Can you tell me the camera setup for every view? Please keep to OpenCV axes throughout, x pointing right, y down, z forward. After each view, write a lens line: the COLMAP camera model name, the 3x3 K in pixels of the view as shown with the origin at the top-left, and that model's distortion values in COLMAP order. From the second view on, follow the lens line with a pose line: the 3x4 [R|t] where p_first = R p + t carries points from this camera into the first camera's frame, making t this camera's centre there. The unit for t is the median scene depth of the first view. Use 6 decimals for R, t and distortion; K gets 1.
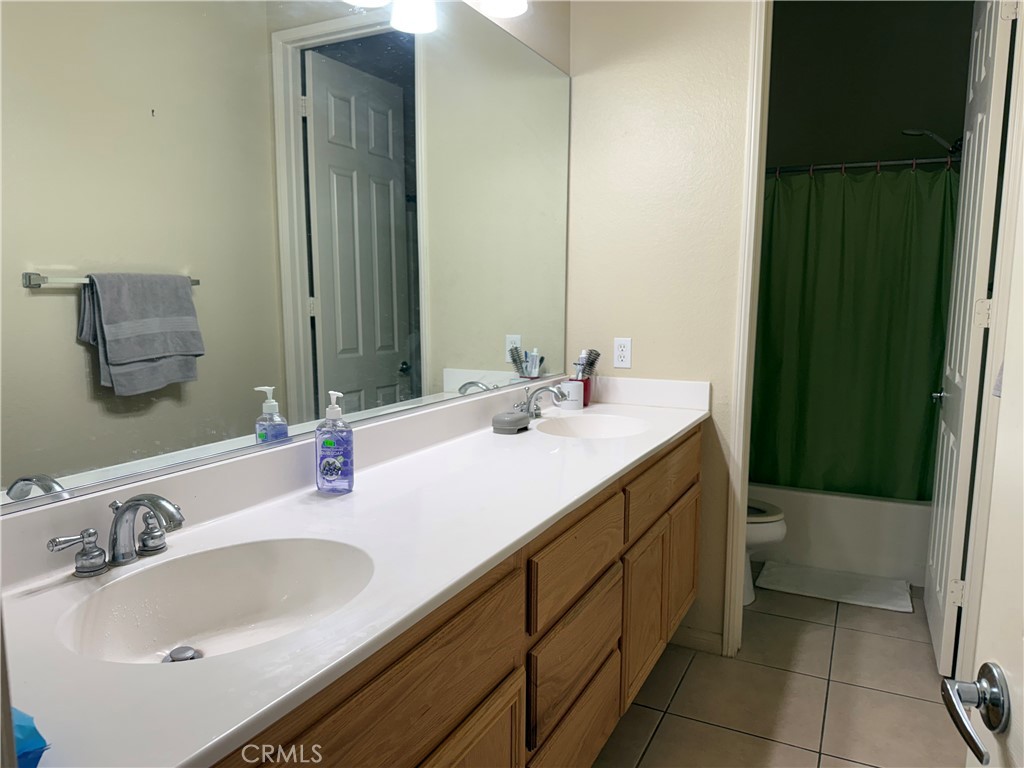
lens RADIAL K [[715.3, 0, 514.9], [0, 715.3, 387.6], [0, 0, 1]] dist [0.111538, -0.152716]
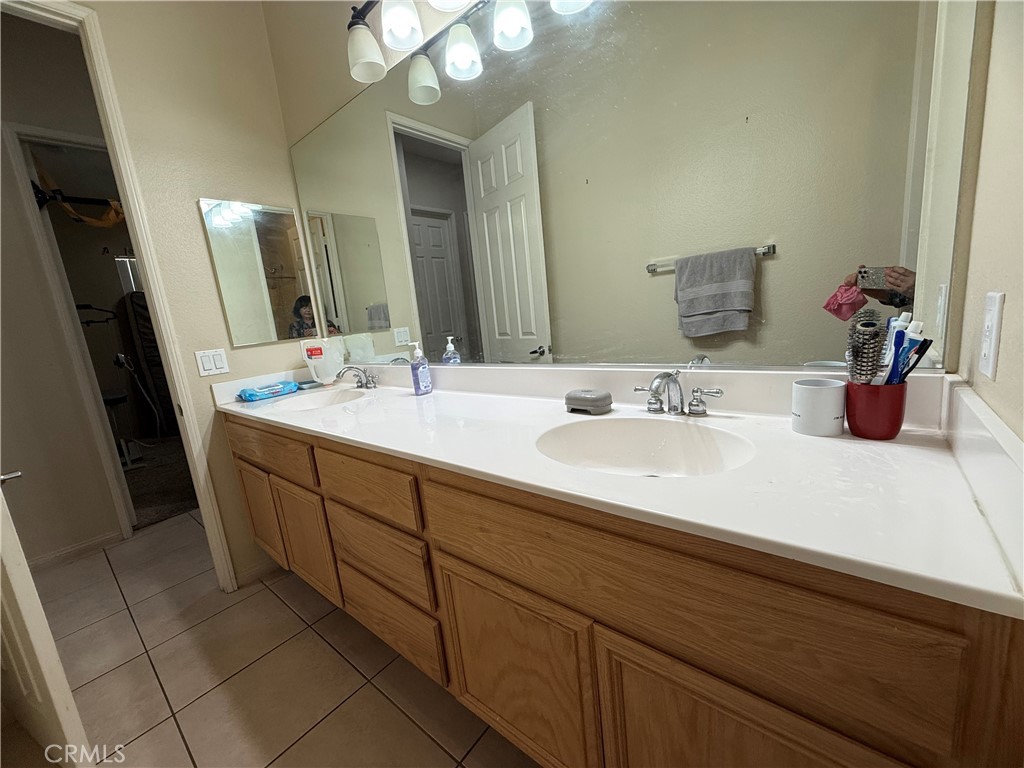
lens RADIAL K [[409.8, 0, 508.9], [0, 409.8, 384.9], [0, 0, 1]] dist [-0.000594, -0.000177]
pose [[-0.223385, 0.205047, -0.952919, 0.441755], [-0.018232, 0.976573, 0.214410, -0.072041], [0.974560, 0.065269, -0.214413, 0.848505]]
